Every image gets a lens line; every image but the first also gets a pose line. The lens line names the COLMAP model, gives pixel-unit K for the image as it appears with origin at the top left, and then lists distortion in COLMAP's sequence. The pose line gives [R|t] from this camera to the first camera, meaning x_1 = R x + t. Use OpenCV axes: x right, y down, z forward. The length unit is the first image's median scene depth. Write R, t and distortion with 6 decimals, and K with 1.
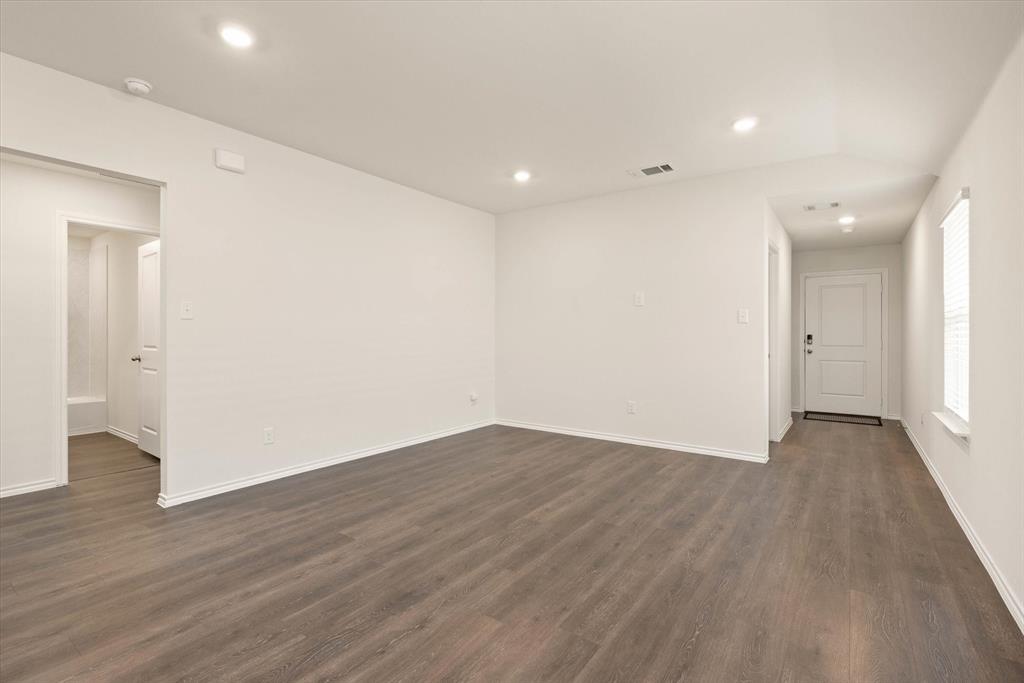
lens RADIAL K [[467.9, 0, 515.6], [0, 467.9, 340.0], [0, 0, 1]] dist [-0.008886, 0.000614]
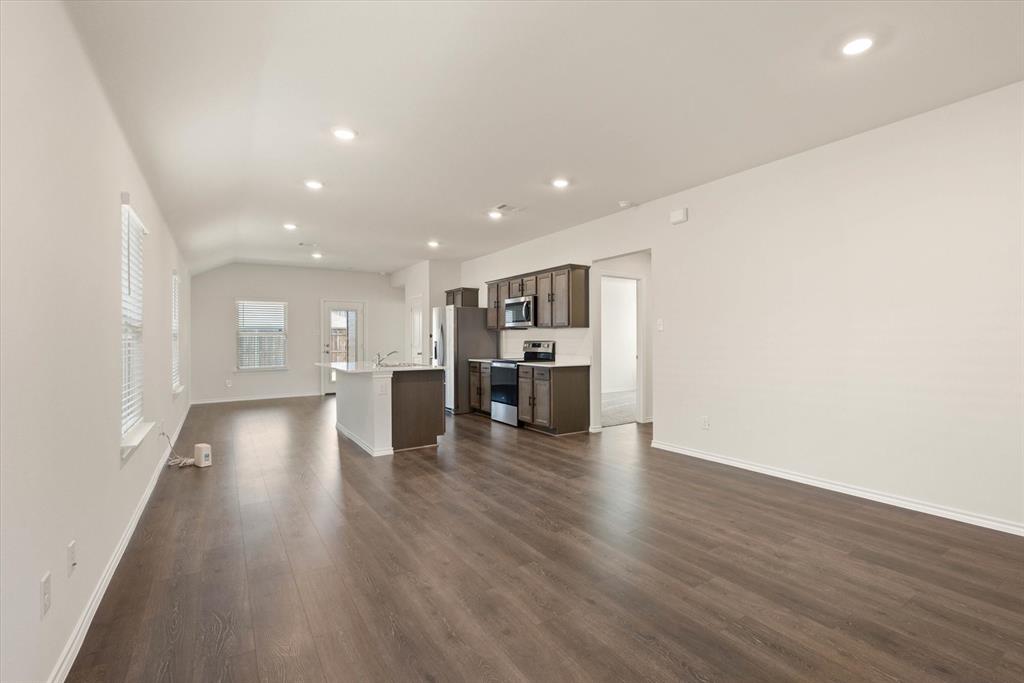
lens RADIAL K [[408.8, 0, 512.8], [0, 408.8, 337.7], [0, 0, 1]] dist [0.004718, -0.000239]
pose [[-0.330509, -0.004392, -0.943793, 0.966494], [-0.004829, 0.999984, -0.002962, -0.018961], [0.943791, 0.003578, -0.330525, 1.282910]]
